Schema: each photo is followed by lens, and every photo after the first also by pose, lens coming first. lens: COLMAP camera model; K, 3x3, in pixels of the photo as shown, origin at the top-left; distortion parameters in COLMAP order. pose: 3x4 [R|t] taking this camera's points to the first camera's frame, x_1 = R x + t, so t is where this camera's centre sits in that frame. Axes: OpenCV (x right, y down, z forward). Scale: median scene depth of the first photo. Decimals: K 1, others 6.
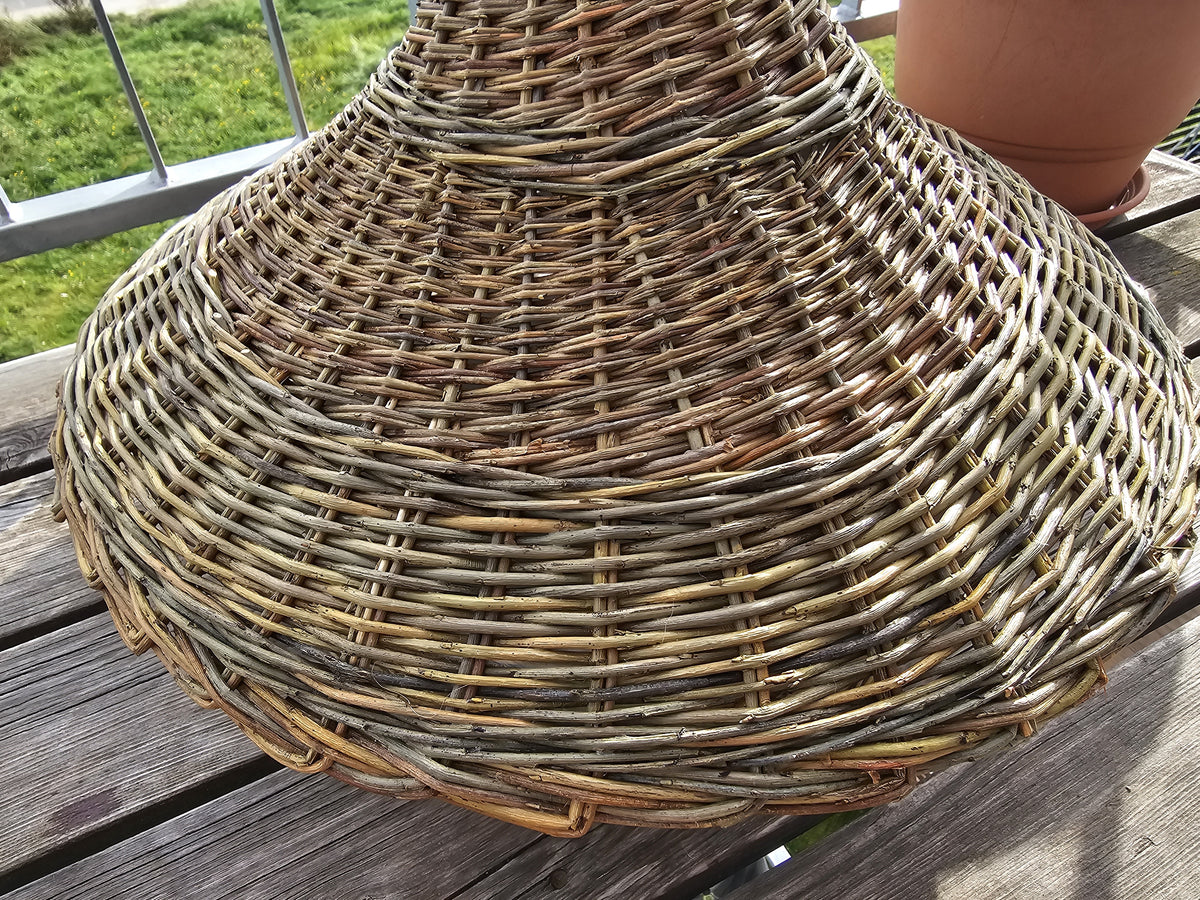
lens RADIAL K [[832.5, 0, 543.2], [0, 832.5, 462.5], [0, 0, 1]] dist [0.038202, -0.041072]
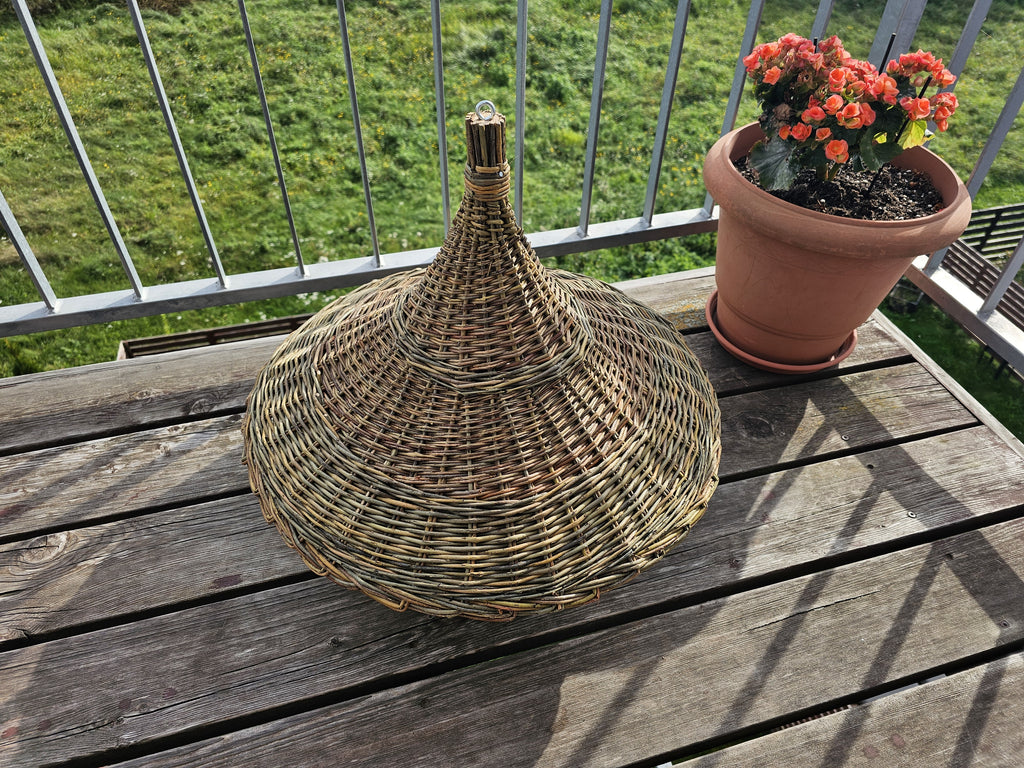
lens RADIAL K [[710.4, 0, 513.5], [0, 710.4, 386.3], [0, 0, 1]] dist [0.038202, -0.041072]
pose [[0.982956, 0.169991, -0.070000, 0.394206], [-0.170212, 0.985403, 0.002842, -0.360646], [0.069461, 0.009121, 0.997543, -1.289307]]
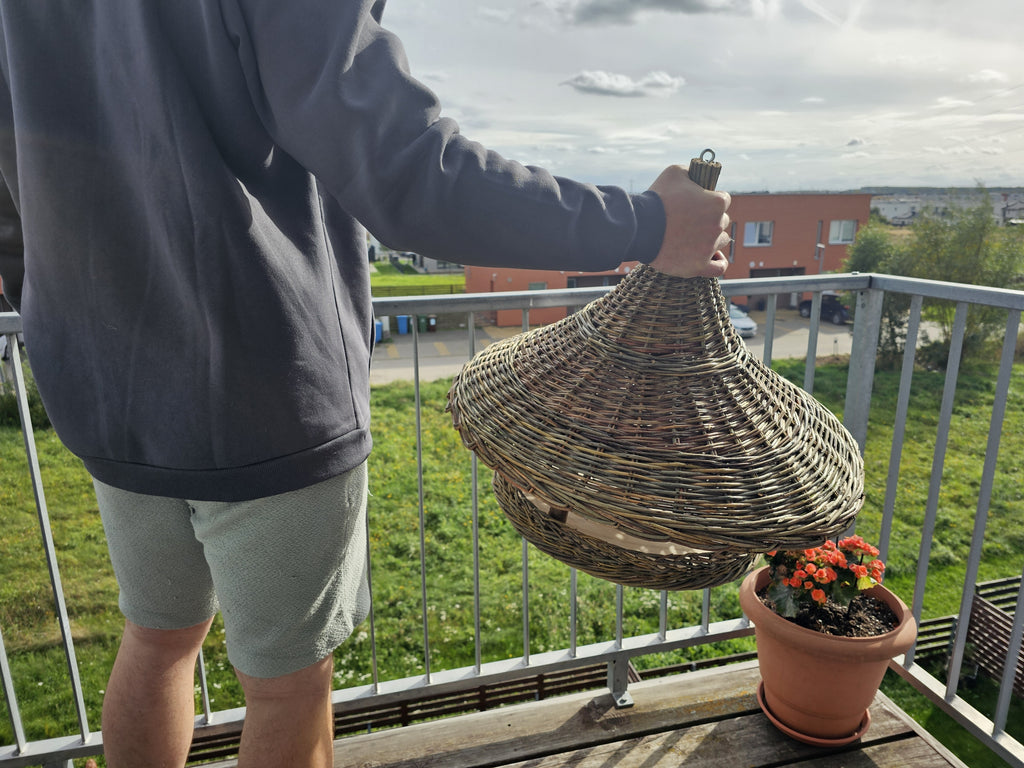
lens RADIAL K [[710.4, 0, 515.4], [0, 710.4, 378.5], [0, 0, 1]] dist [0.038202, -0.041072]
pose [[0.980634, 0.091002, -0.173423, 0.005790], [-0.164398, 0.863747, -0.476355, -0.127813], [0.106444, 0.495641, 0.861980, -3.425713]]
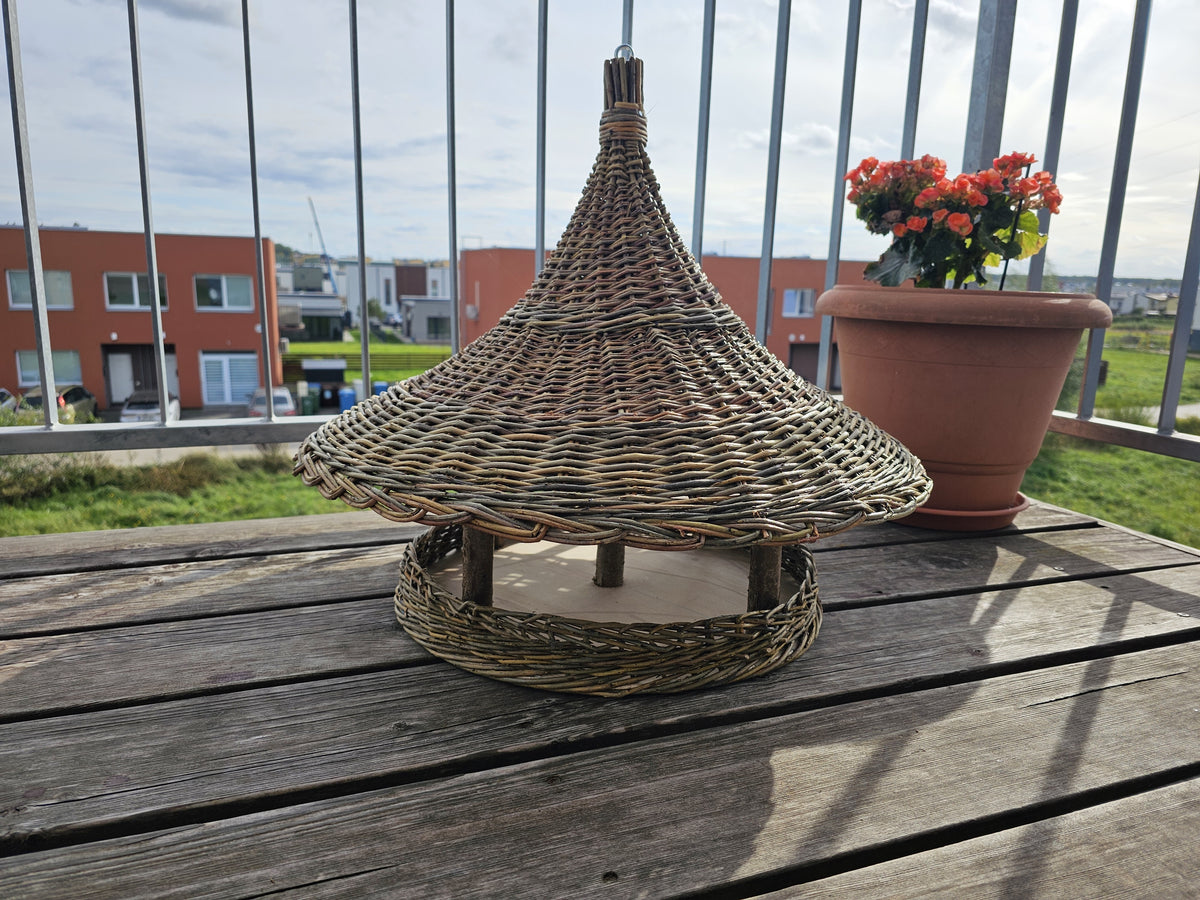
lens RADIAL K [[832.5, 0, 602.1], [0, 832.5, 438.2], [0, 0, 1]] dist [0.038202, -0.041072]
pose [[0.991798, 0.098616, -0.081306, 0.280454], [-0.126848, 0.837454, -0.531583, 1.056524], [0.015667, 0.537536, 0.843095, -0.696653]]
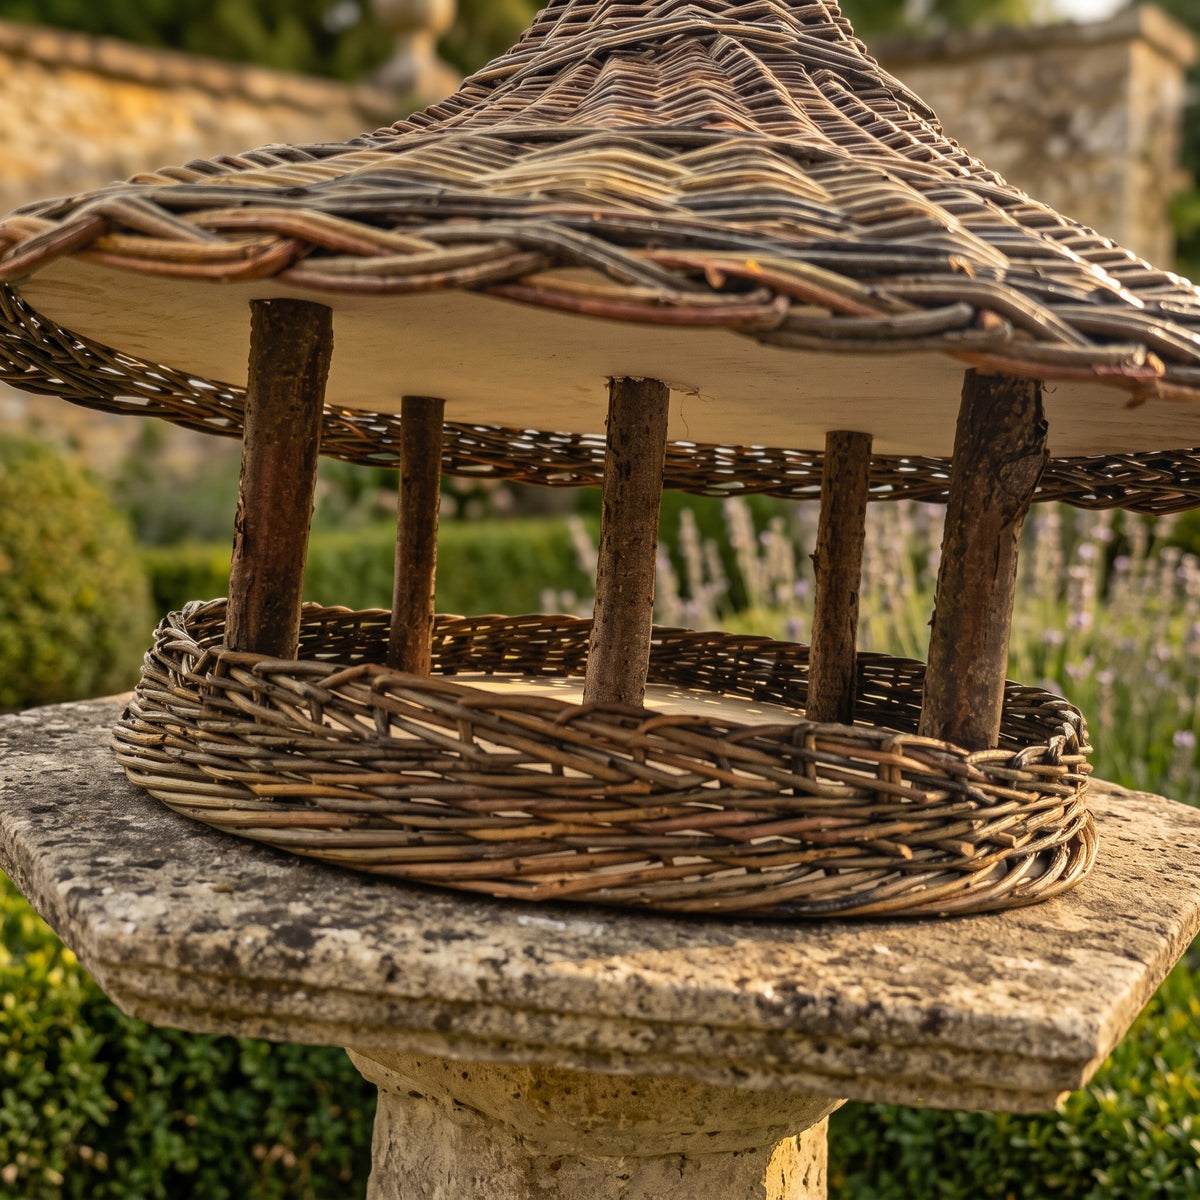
lens RADIAL K [[1108.3, 0, 613.3], [0, 1108.3, 580.4], [0, 0, 1]] dist [0.035980, 0.000000]
pose [[0.964078, 0.165453, -0.207796, 0.436868], [-0.261619, 0.726740, -0.635142, 0.895161], [0.045928, 0.666689, 0.743919, 0.430015]]
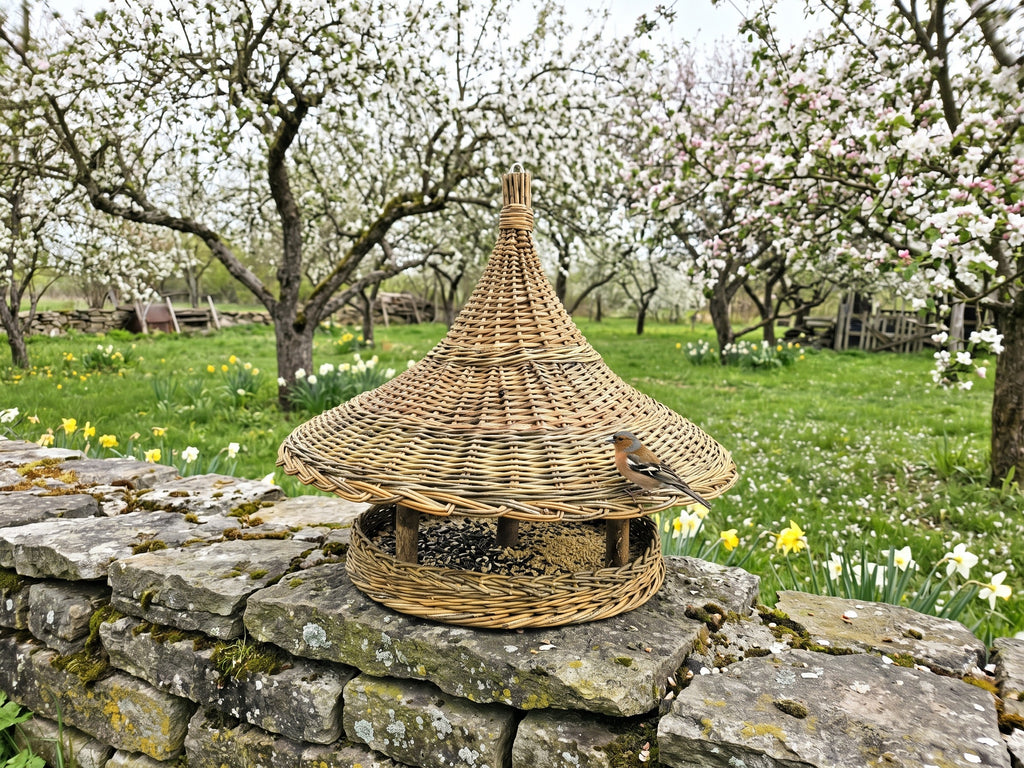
lens RADIAL K [[709.3, 0, 509.5], [0, 709.3, 387.6], [0, 0, 1]] dist [0.067995, 0.000667]
pose [[0.990054, 0.097295, -0.101622, 0.386491], [-0.138465, 0.801780, -0.581358, 1.239837], [0.024915, 0.589646, 0.807277, -1.065015]]
